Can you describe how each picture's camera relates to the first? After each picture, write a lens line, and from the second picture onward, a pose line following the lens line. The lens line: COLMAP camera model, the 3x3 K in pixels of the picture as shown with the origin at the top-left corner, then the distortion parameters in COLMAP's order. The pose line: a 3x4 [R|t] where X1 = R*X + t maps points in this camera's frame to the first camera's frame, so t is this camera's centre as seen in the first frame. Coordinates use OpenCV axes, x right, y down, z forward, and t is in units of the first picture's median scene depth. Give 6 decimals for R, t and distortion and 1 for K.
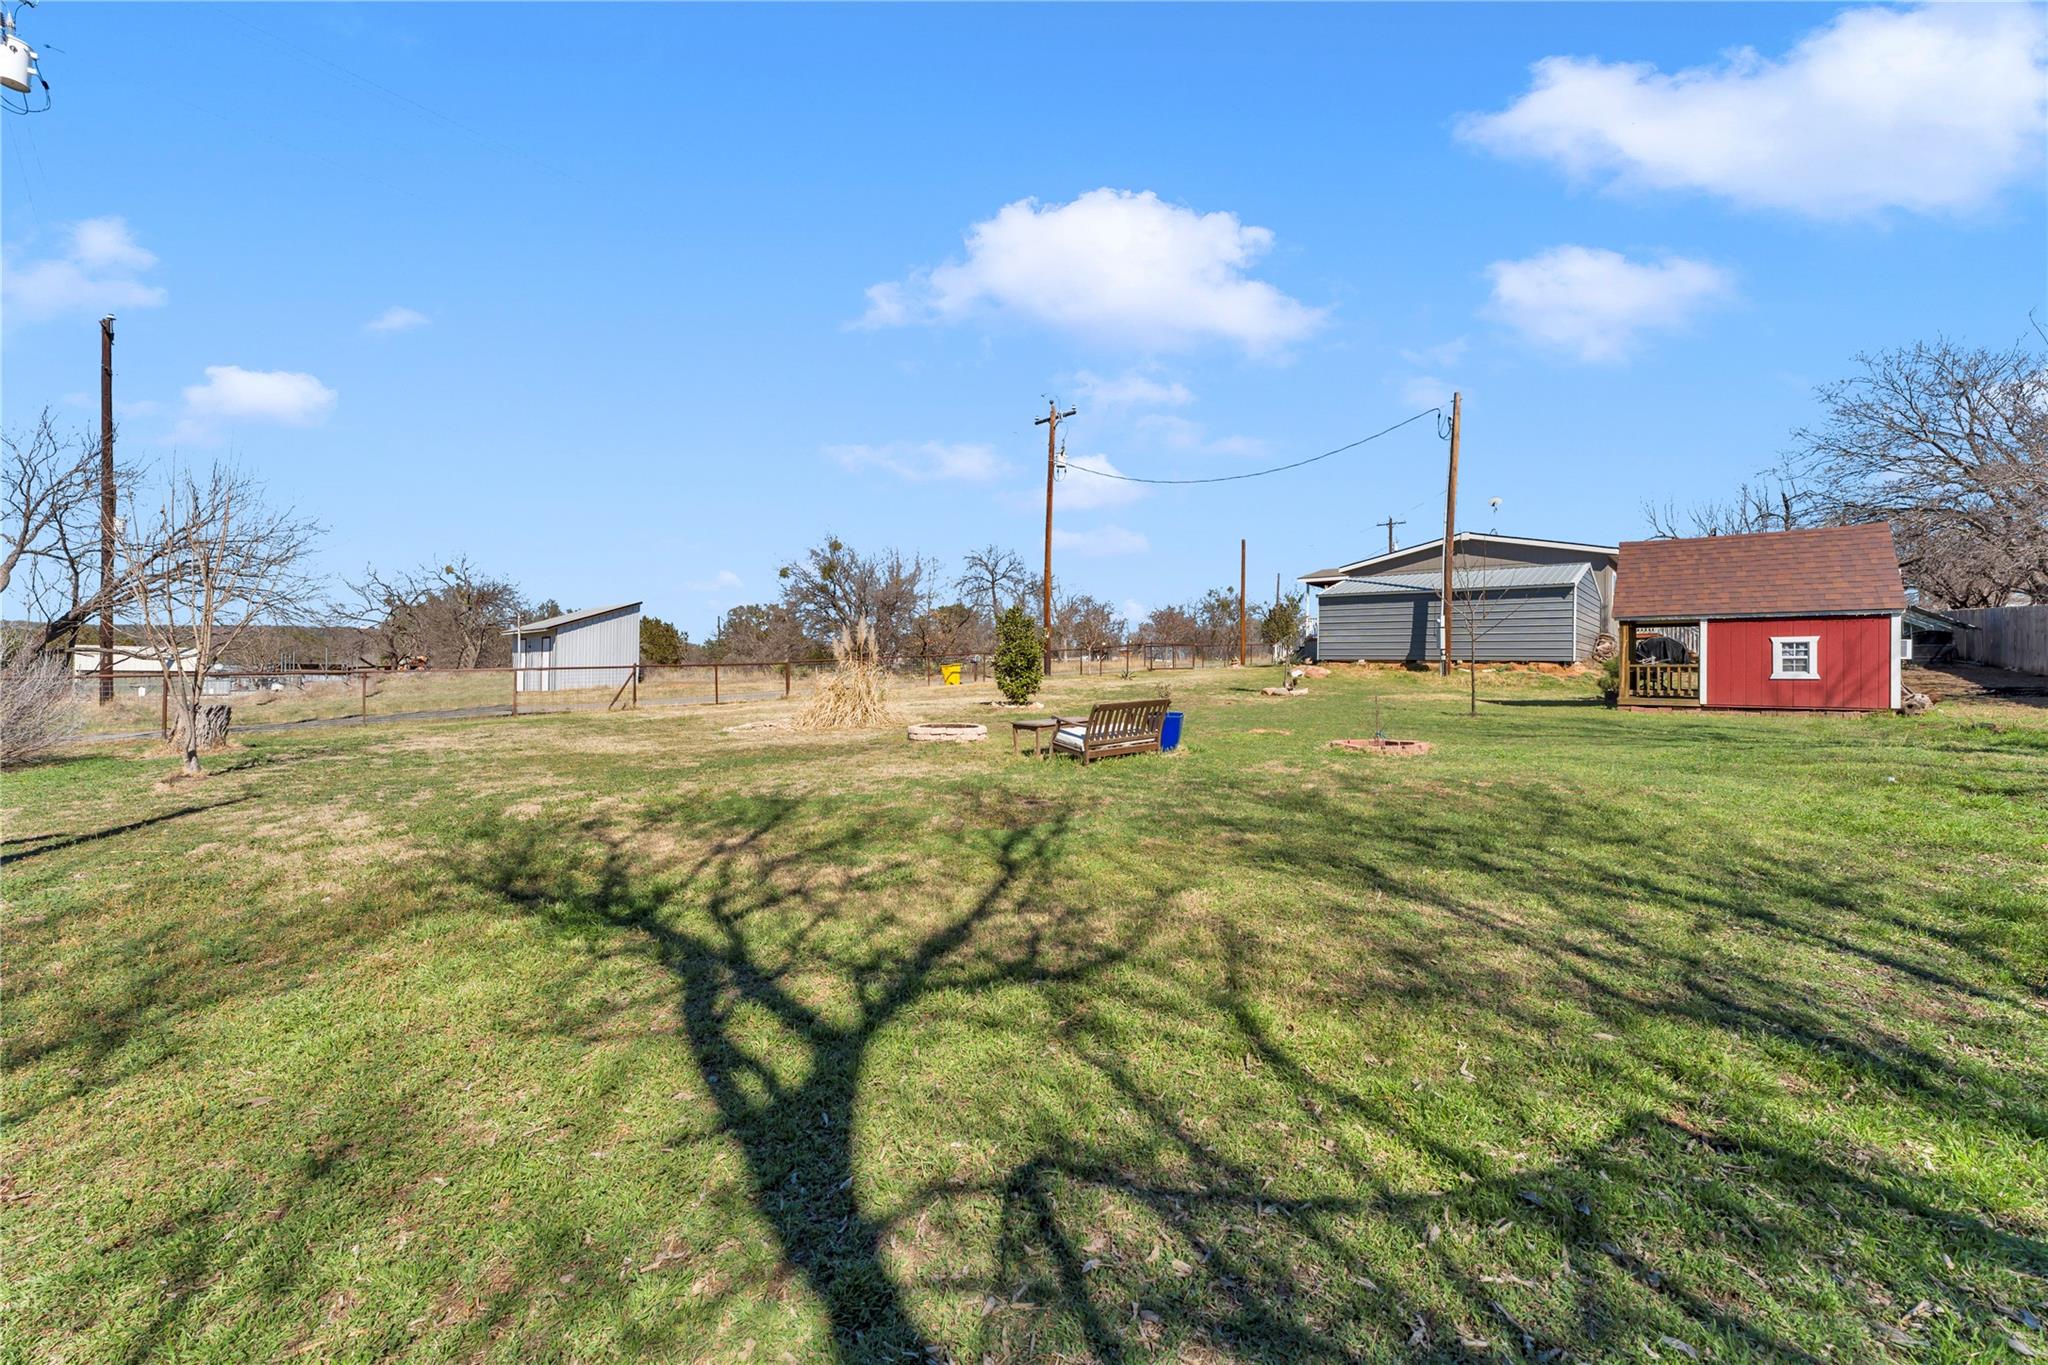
lens RADIAL K [[820.8, 0, 1023.4], [0, 820.8, 670.7], [0, 0, 1]] dist [-0.000722, -0.000269]
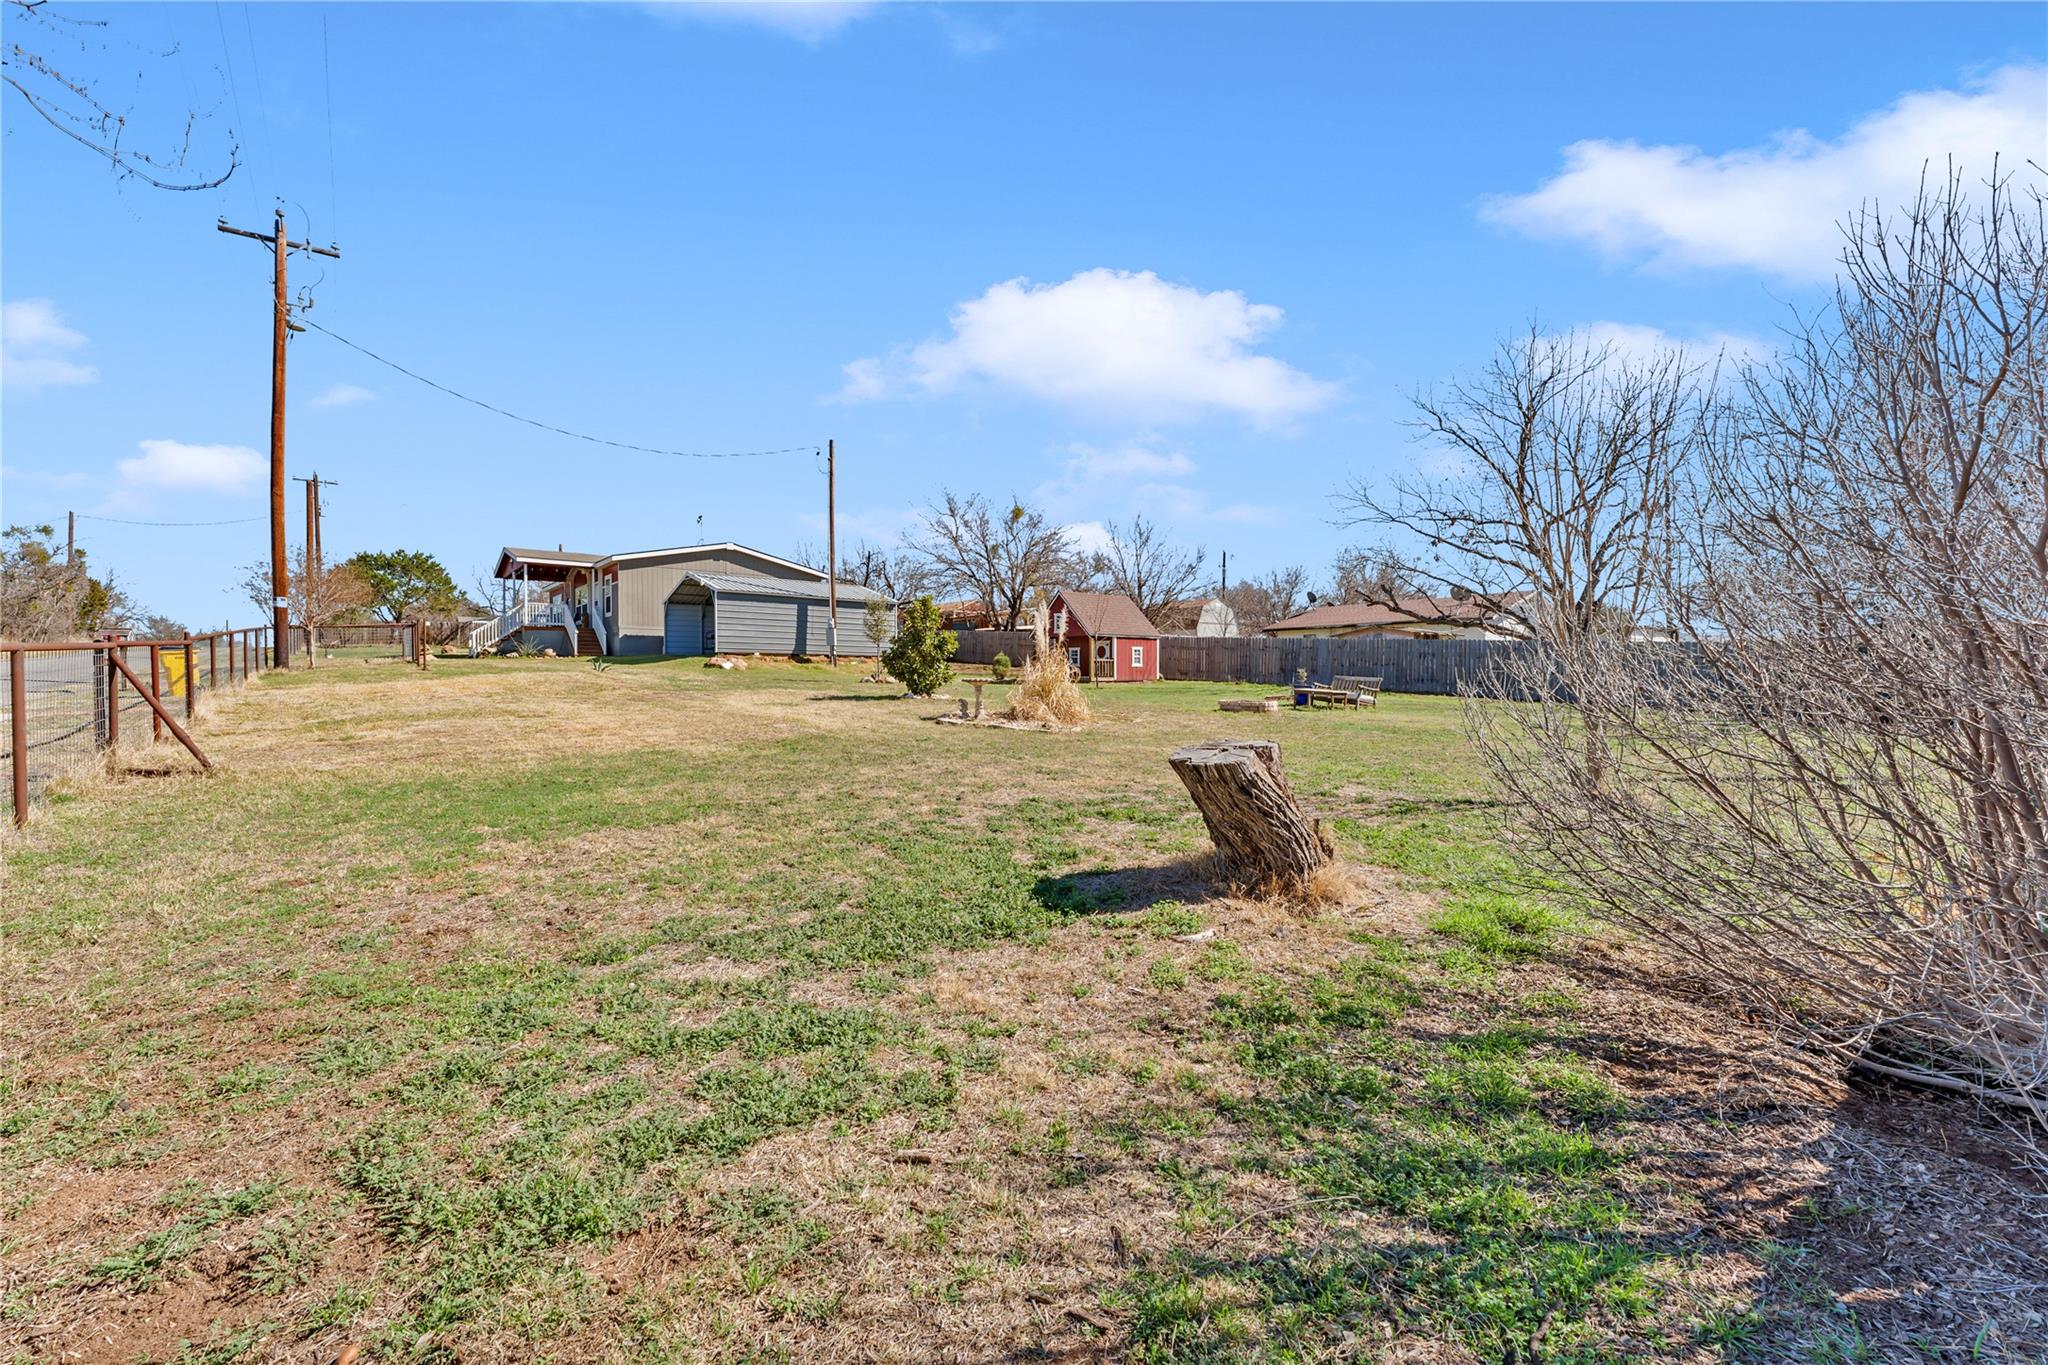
lens RADIAL K [[820.8, 0, 1023.4], [0, 820.8, 670.7], [0, 0, 1]] dist [-0.000722, -0.000269]
pose [[0.129647, -0.009043, 0.991519, -0.687182], [0.000515, 0.999959, 0.009053, 0.000672], [-0.991560, -0.000663, 0.129646, 0.539932]]
